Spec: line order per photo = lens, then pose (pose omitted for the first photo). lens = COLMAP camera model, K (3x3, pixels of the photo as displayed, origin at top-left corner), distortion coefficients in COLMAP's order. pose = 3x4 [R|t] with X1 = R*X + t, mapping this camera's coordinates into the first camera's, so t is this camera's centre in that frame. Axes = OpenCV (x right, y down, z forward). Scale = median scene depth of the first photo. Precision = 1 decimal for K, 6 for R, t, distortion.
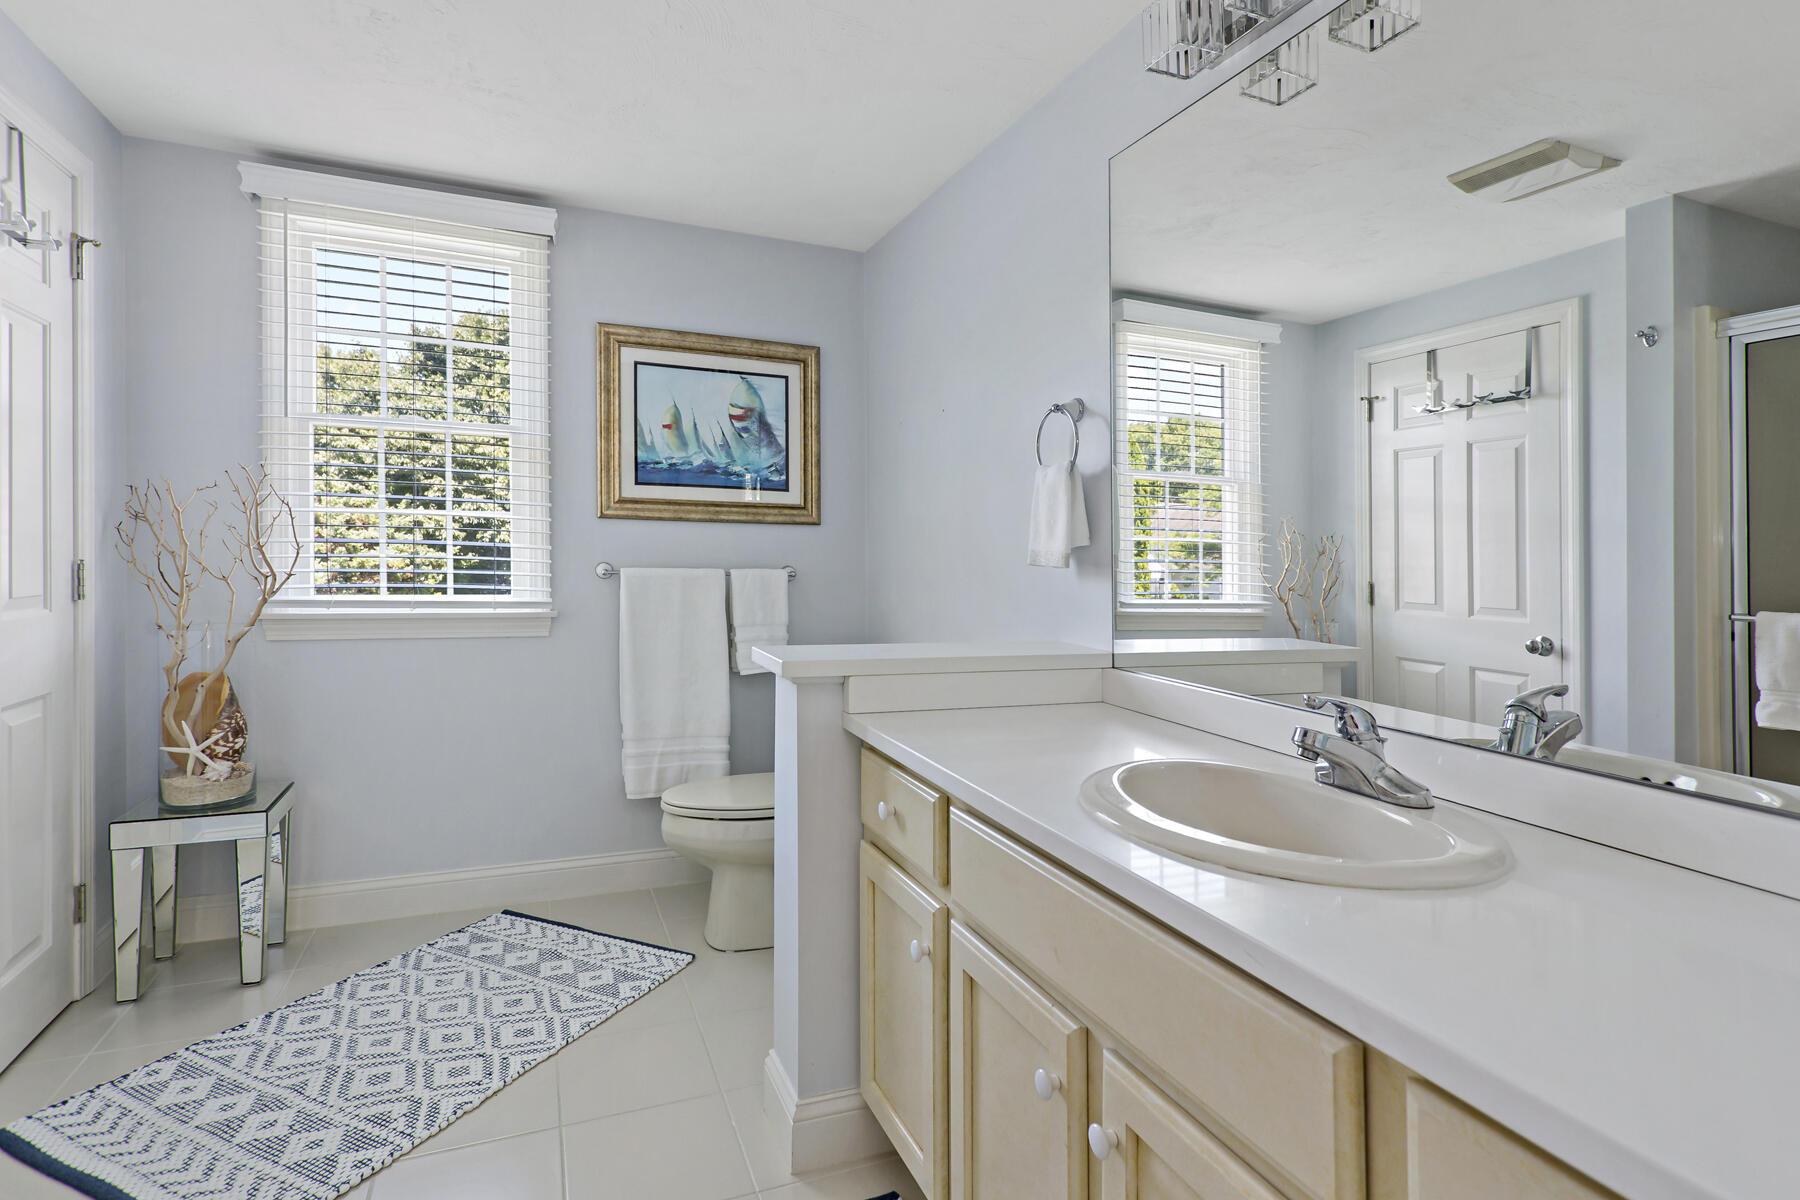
lens RADIAL K [[906.9, 0, 904.6], [0, 906.9, 591.7], [0, 0, 1]] dist [0.003335, 0.000836]
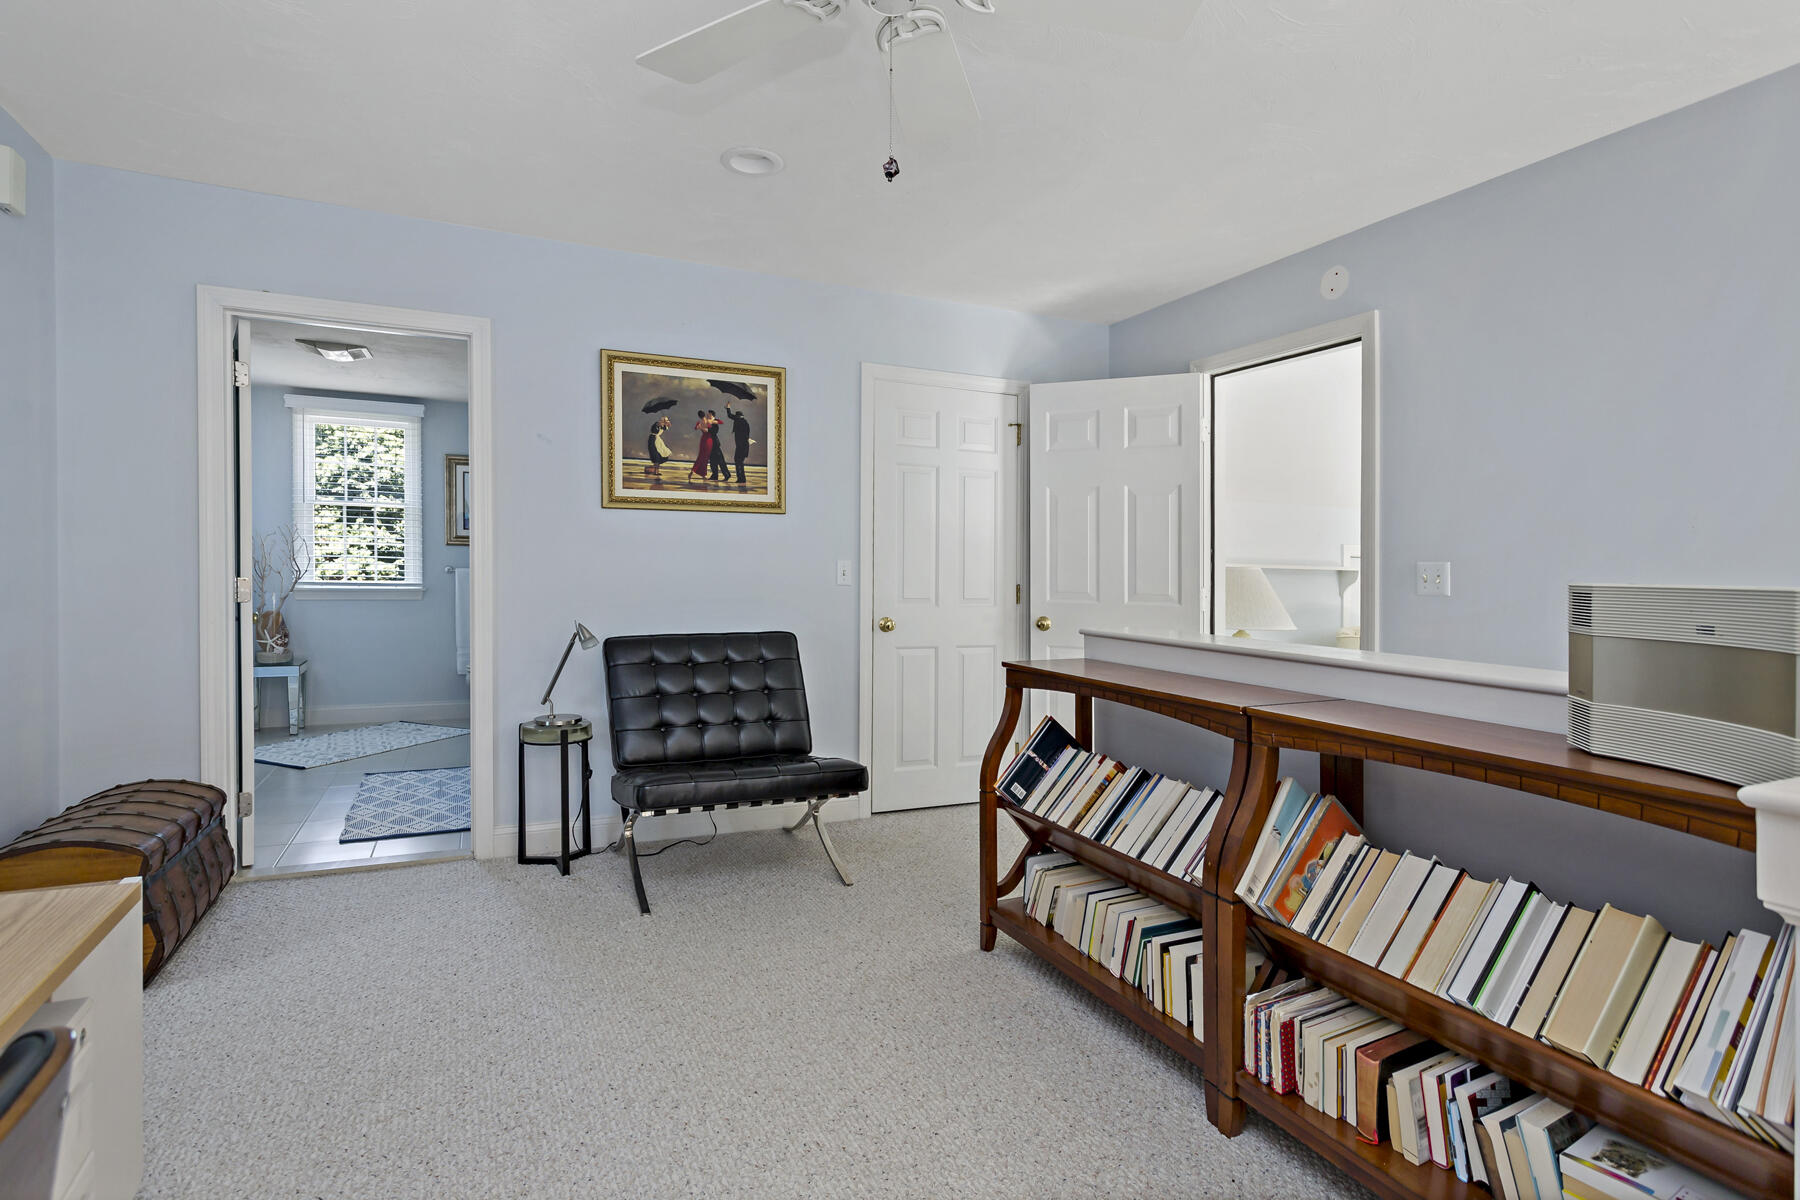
lens RADIAL K [[906.9, 0, 896.5], [0, 906.9, 605.6], [0, 0, 1]] dist [0.003335, 0.000836]
pose [[0.999650, 0.002946, -0.026285, 0.900805], [-0.002416, 0.999793, 0.020193, 0.018166], [0.026339, -0.020122, 0.999451, -1.294460]]
